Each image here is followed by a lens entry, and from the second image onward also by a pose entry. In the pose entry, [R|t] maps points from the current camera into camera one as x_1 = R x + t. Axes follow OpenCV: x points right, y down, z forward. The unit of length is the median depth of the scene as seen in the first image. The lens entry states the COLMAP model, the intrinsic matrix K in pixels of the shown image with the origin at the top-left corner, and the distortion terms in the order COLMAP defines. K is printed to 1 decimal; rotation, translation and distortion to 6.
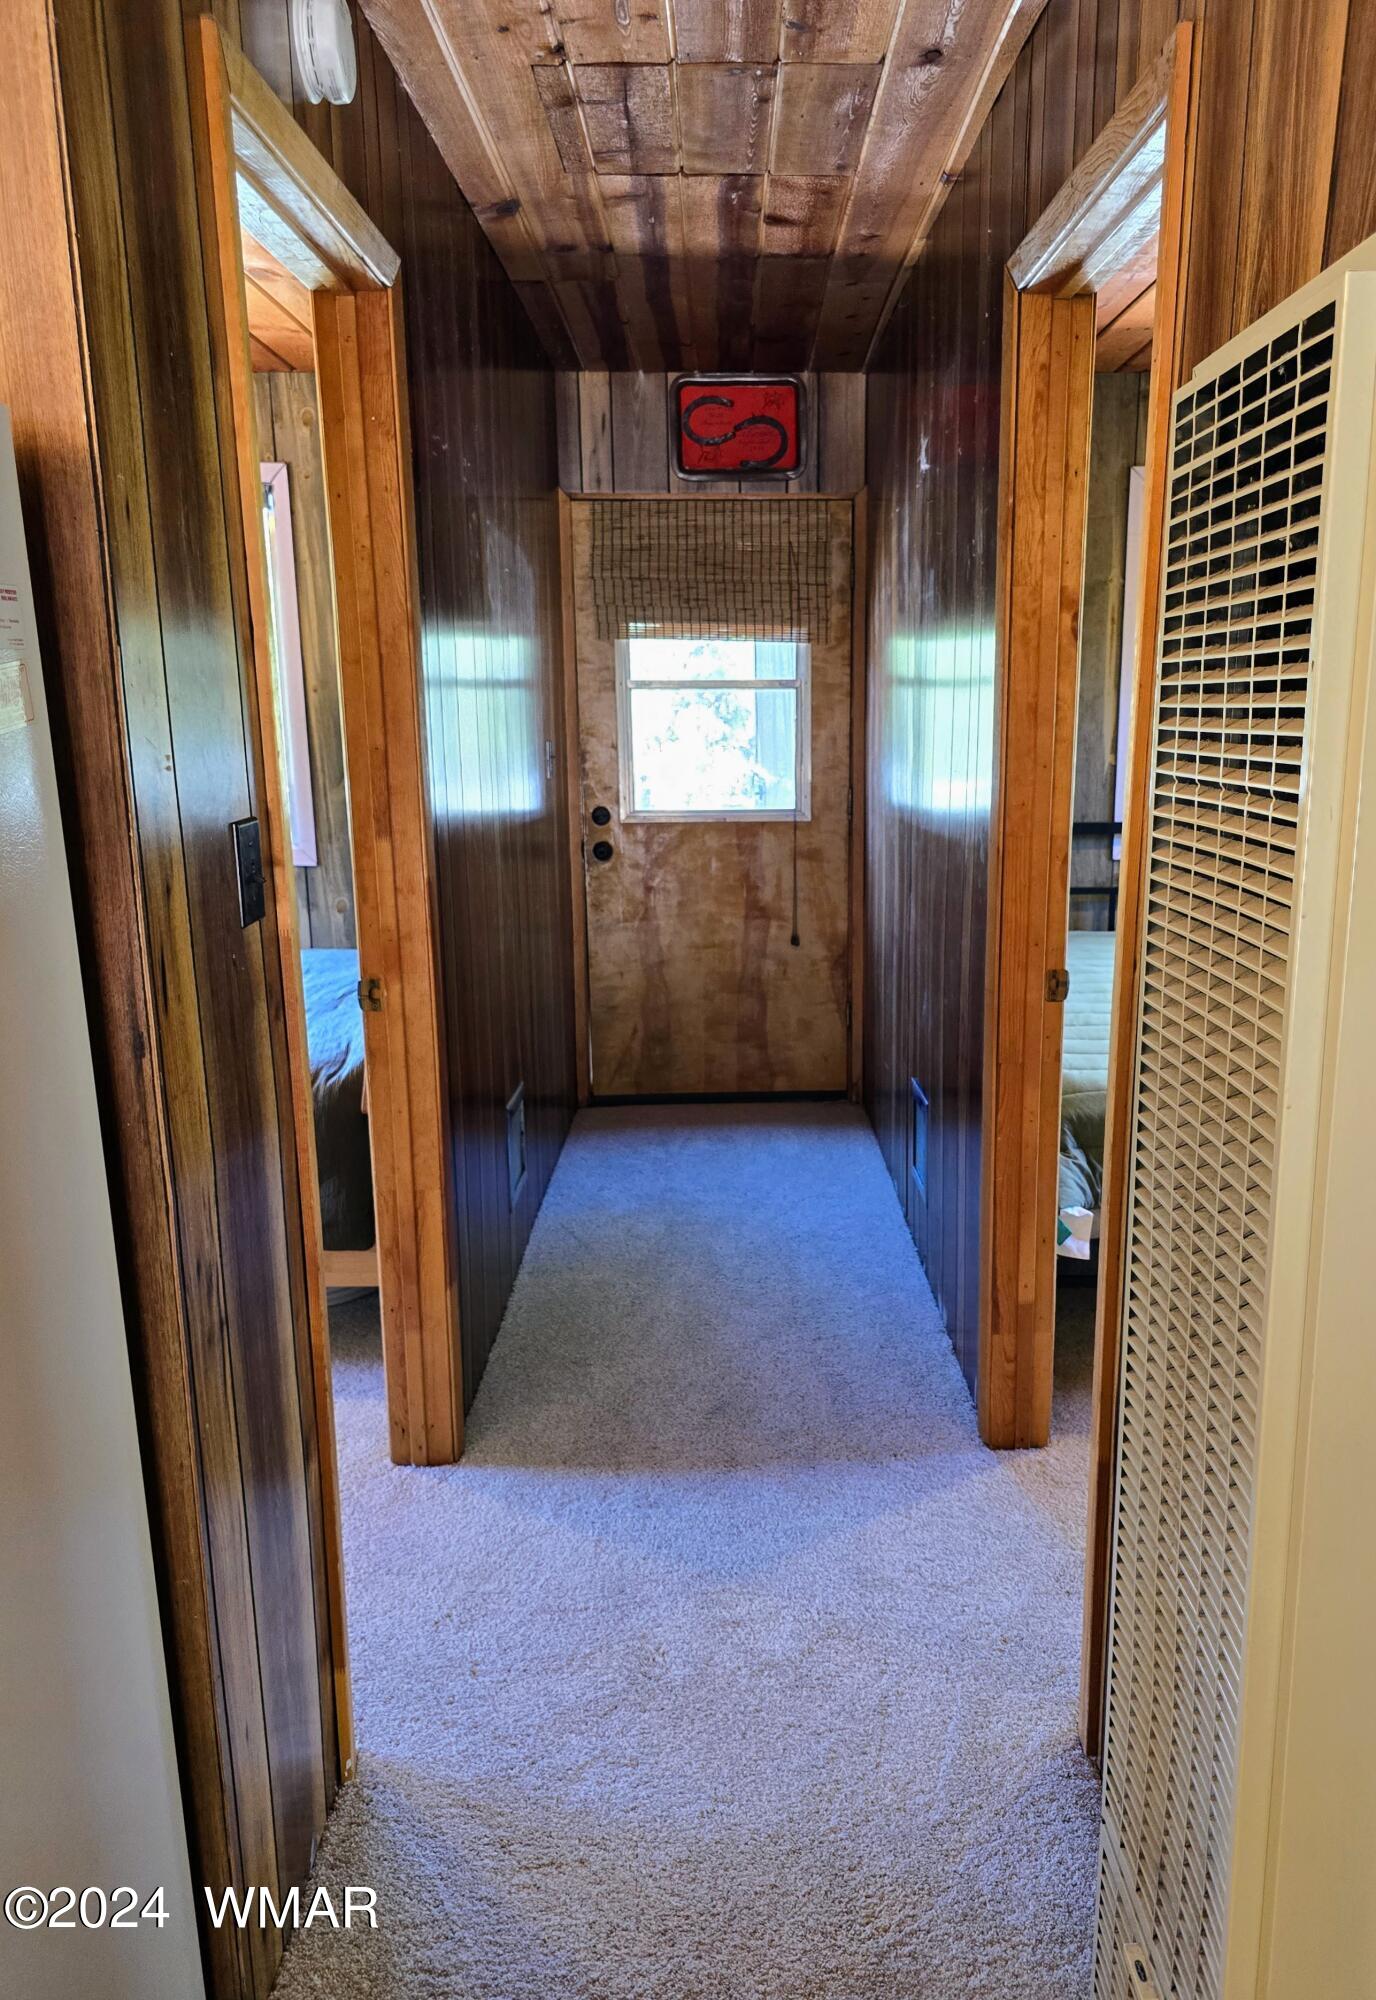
lens RADIAL K [[1382.1, 0, 688.0], [0, 1382.1, 1000.0], [0, 0, 1]] dist [0.066578, -0.000225]
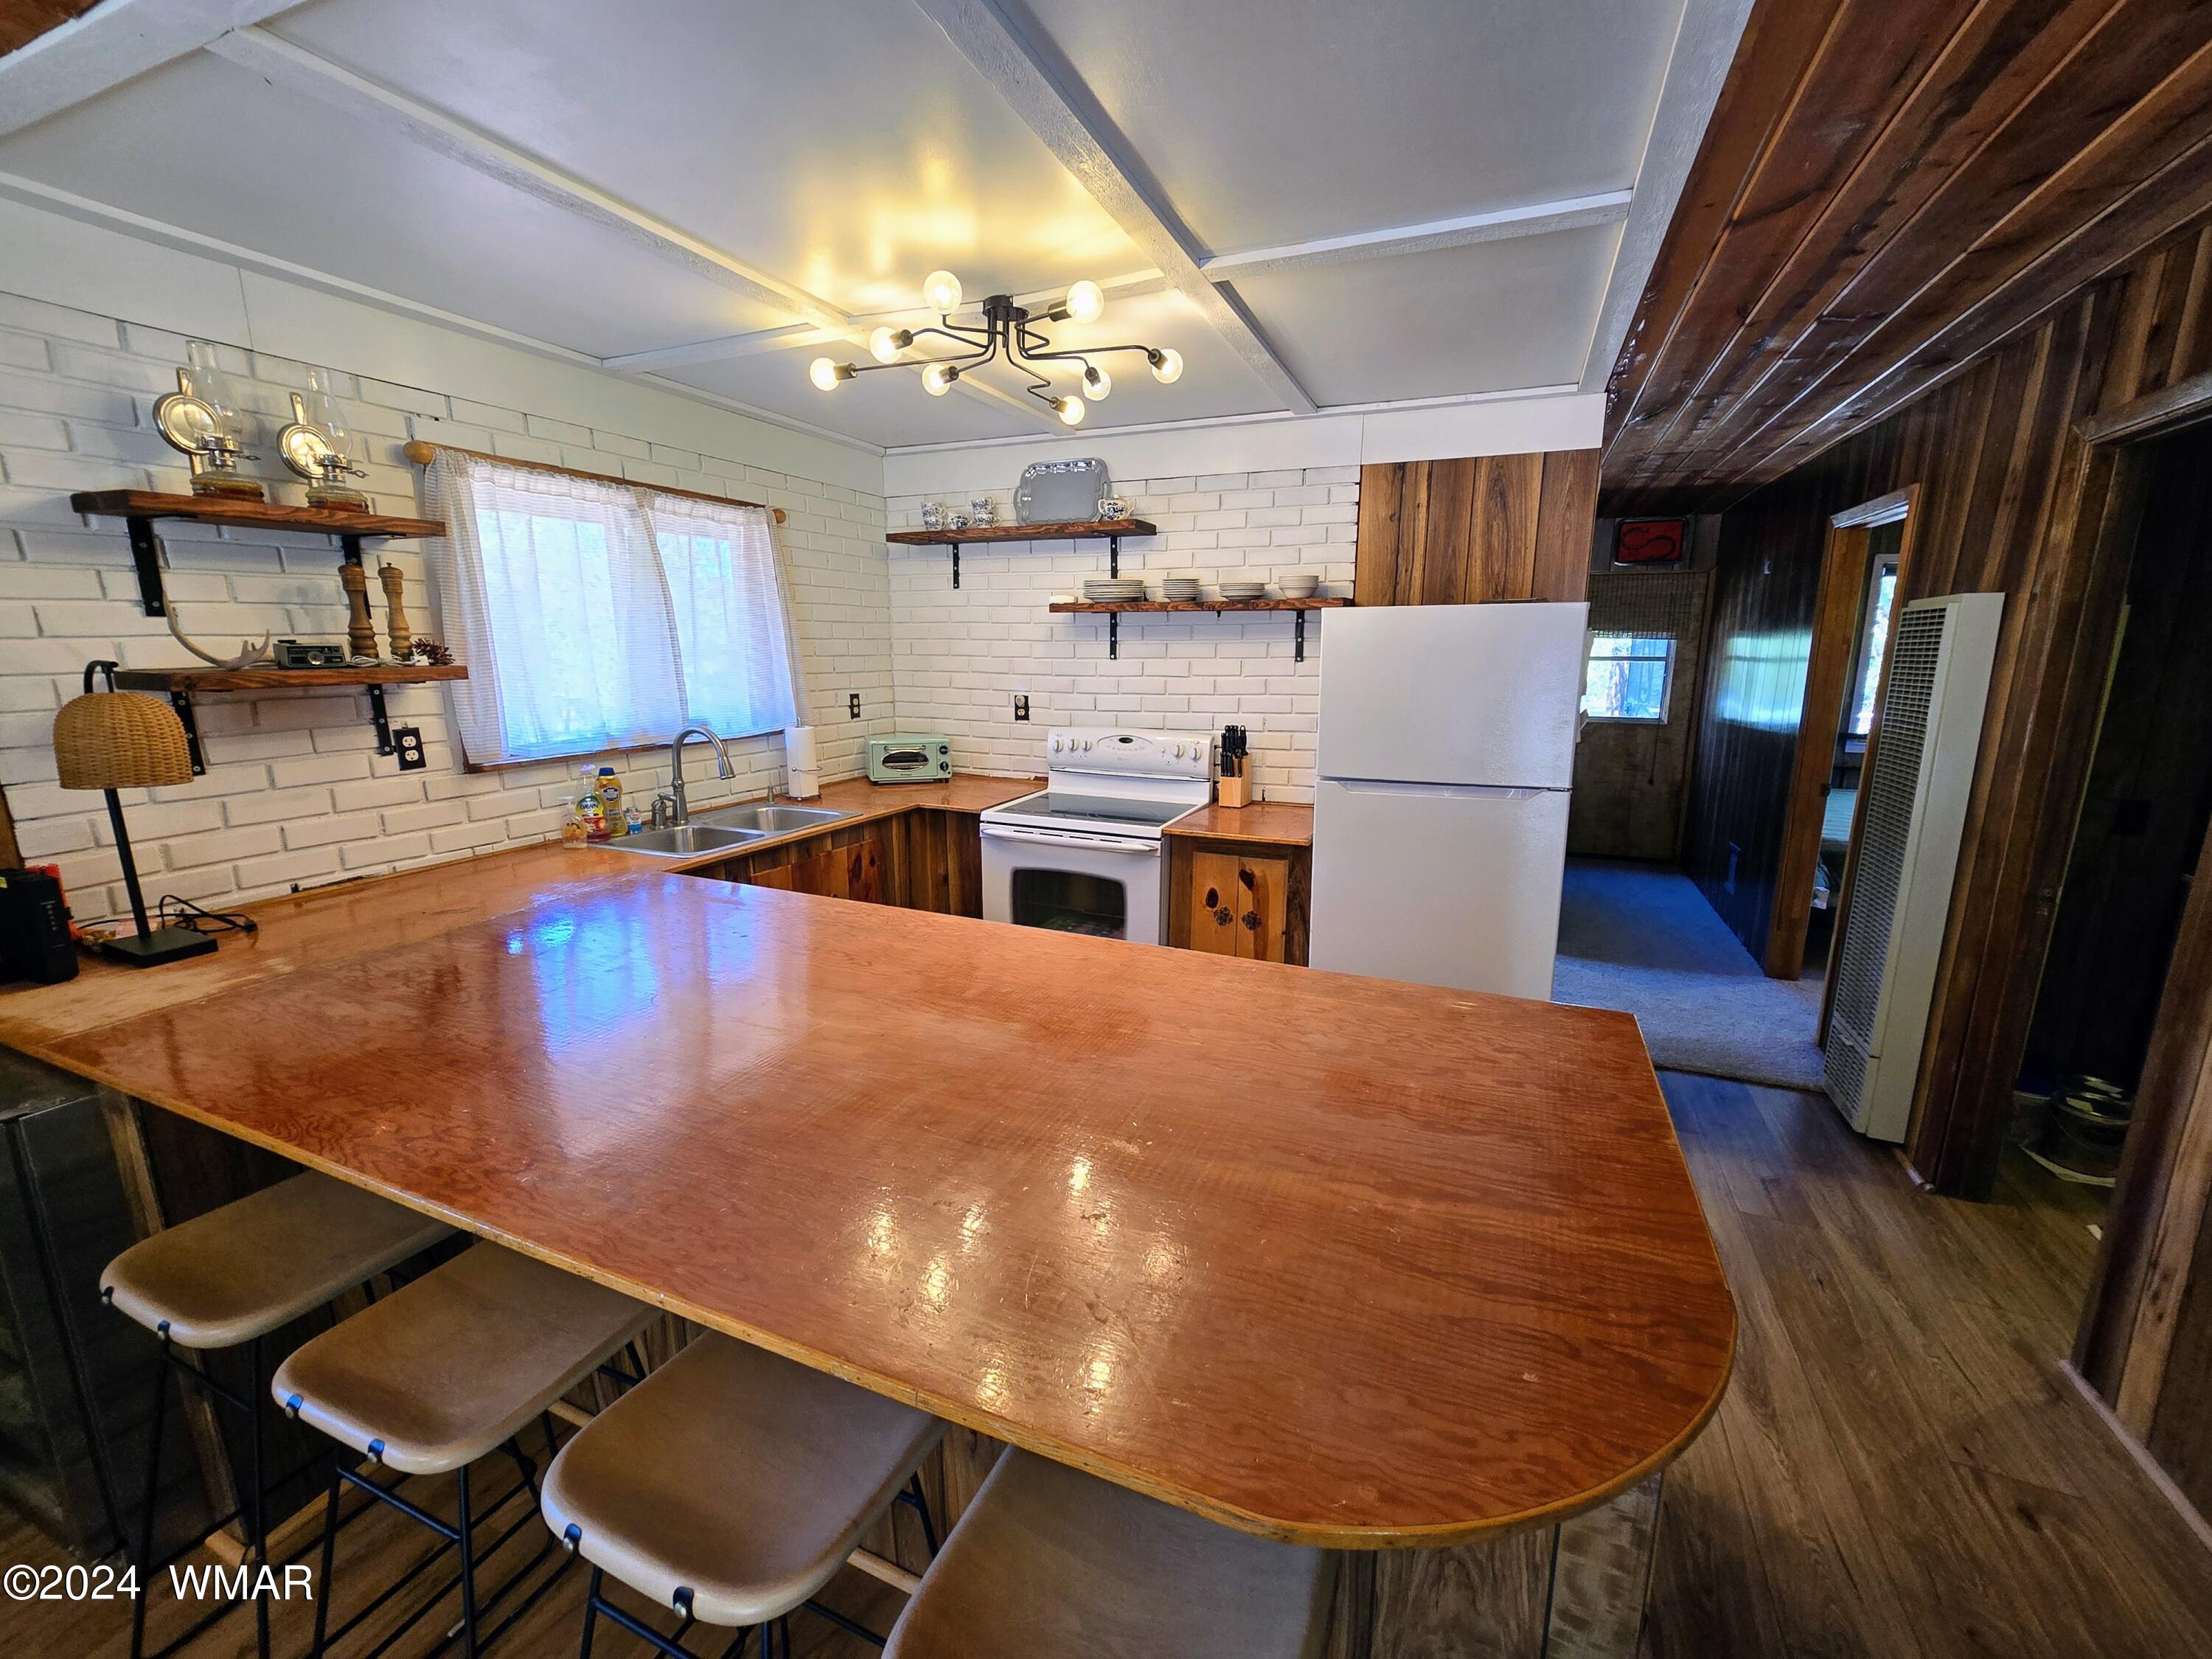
lens RADIAL K [[889.2, 0, 1106.0], [0, 889.2, 829.5], [0, 0, 1]] dist [0.014334, 0.000072]
pose [[0.929107, 0.087232, -0.359375, -0.208378], [-0.089698, 0.995920, 0.009843, 0.094179], [0.358767, 0.023090, 0.933141, -0.578274]]
